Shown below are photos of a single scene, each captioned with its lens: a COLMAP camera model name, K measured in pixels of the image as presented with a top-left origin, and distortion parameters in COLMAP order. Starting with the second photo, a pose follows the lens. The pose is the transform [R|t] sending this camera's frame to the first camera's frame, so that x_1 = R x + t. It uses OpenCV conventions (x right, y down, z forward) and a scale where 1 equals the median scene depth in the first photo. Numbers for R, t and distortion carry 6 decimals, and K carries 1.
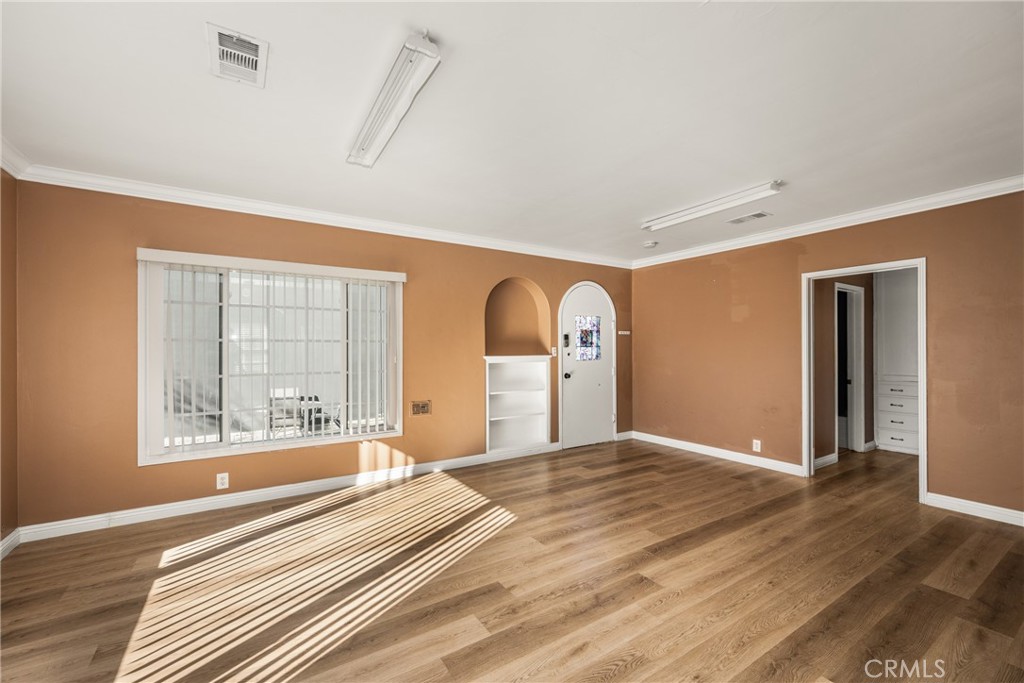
lens RADIAL K [[420.9, 0, 518.0], [0, 420.9, 344.4], [0, 0, 1]] dist [0.000162, 0.000094]
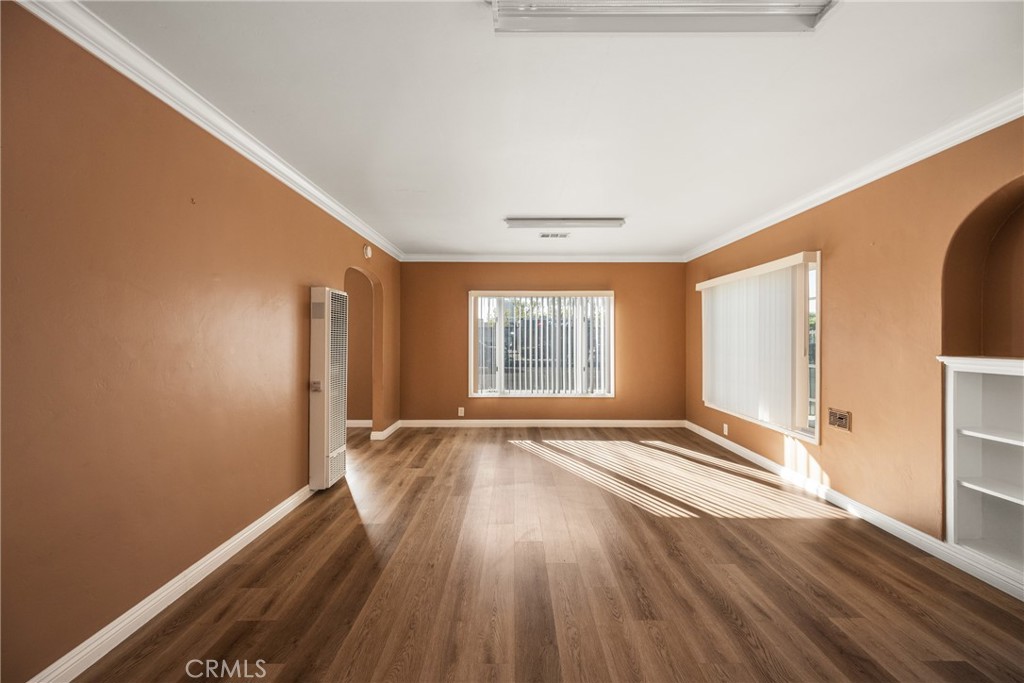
lens RADIAL K [[397.0, 0, 512.0], [0, 397.0, 341.5], [0, 0, 1]] dist [-0.000498, -0.000039]
pose [[-0.546880, 0.007784, -0.837175, 0.836109], [0.005331, 0.999969, 0.005815, 0.004262], [0.837194, -0.001283, -0.546905, 1.086061]]
